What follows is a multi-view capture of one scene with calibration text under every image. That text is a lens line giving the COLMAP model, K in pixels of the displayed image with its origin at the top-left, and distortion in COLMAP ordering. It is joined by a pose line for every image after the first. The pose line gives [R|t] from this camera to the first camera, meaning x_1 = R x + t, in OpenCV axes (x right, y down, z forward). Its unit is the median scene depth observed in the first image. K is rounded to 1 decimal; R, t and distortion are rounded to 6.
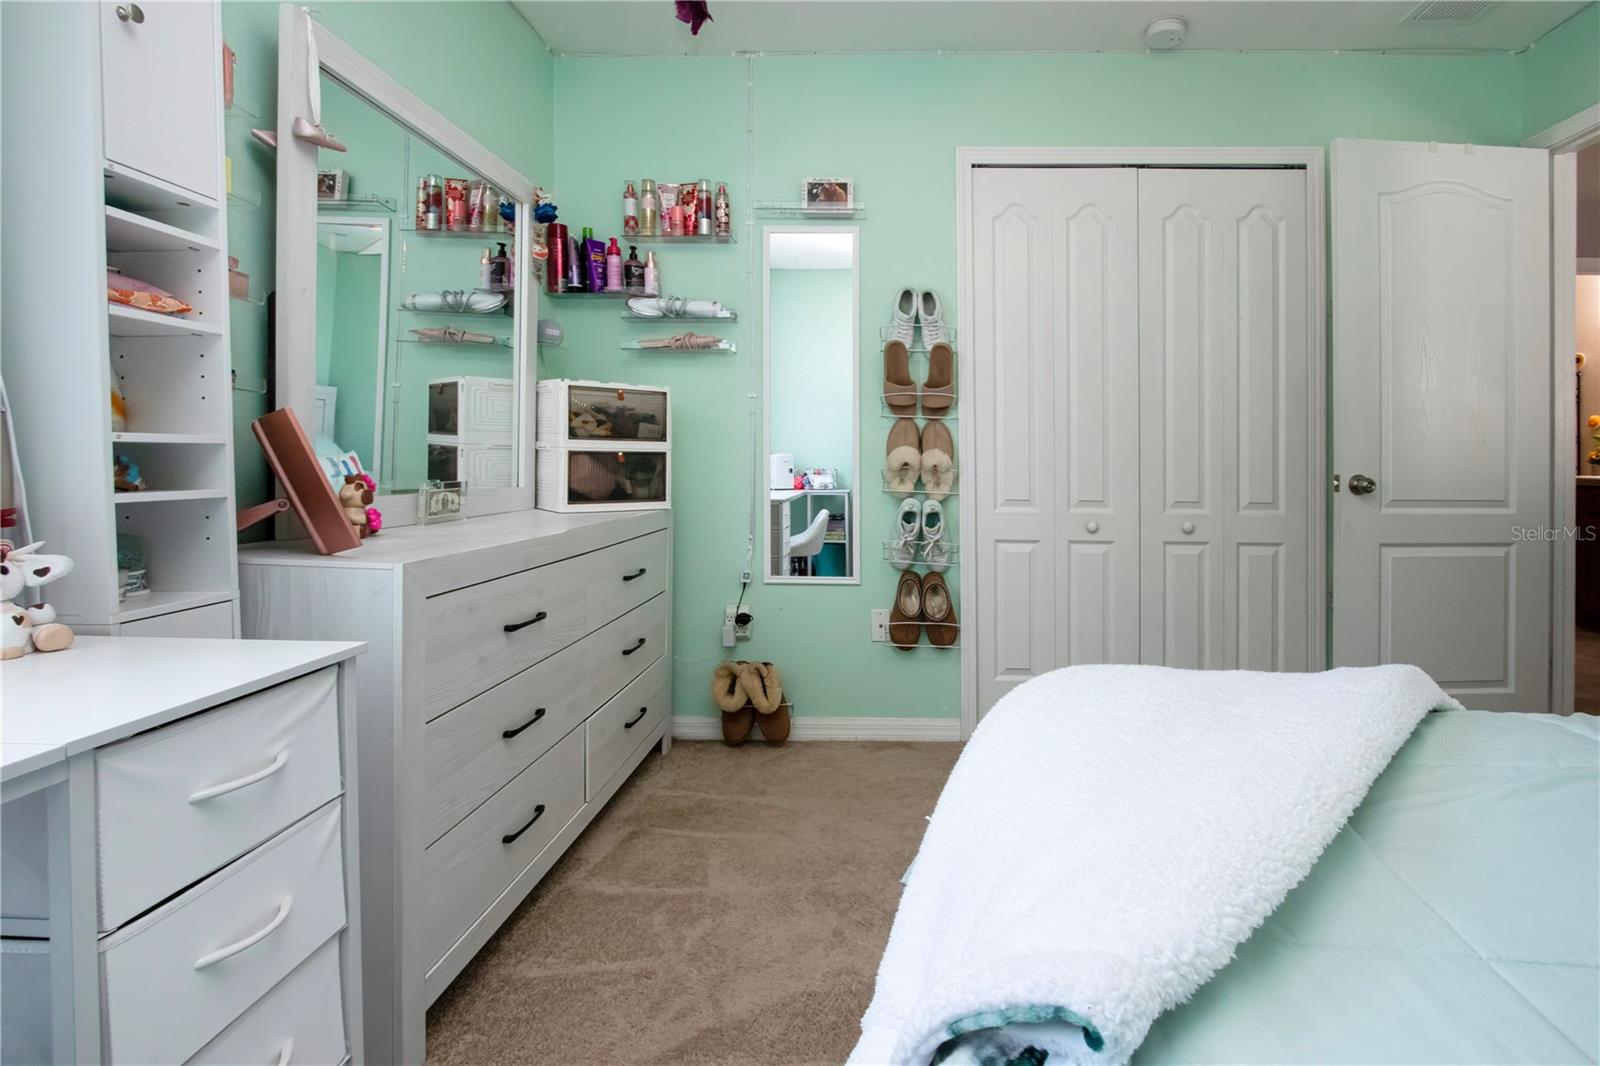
lens RADIAL K [[786.7, 0, 770.0], [0, 786.7, 530.4], [0, 0, 1]] dist [-0.018049, 0.002286]
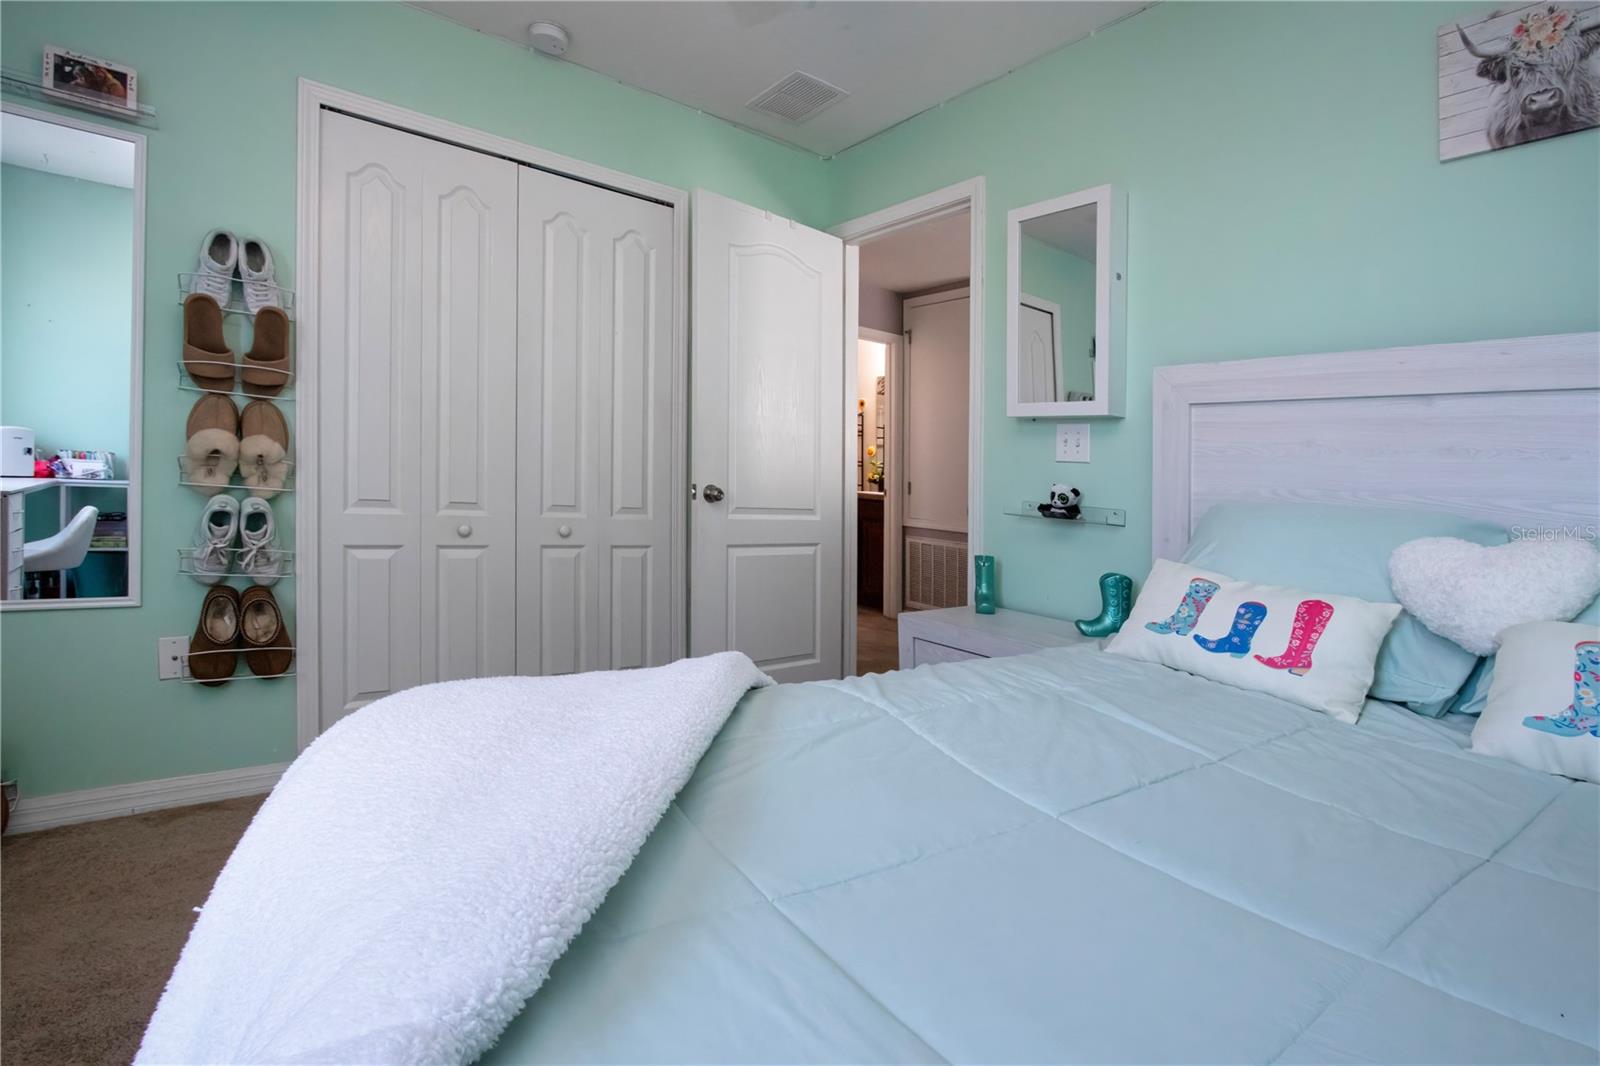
lens RADIAL K [[765.9, 0, 800.0], [0, 765.9, 511.6], [0, 0, 1]] dist [-0.011351, 0.002085]
pose [[0.791179, 0.014805, 0.611406, 0.171054], [-0.004953, 0.999829, -0.017802, -0.012746], [-0.611565, 0.011056, 0.791117, 0.031913]]
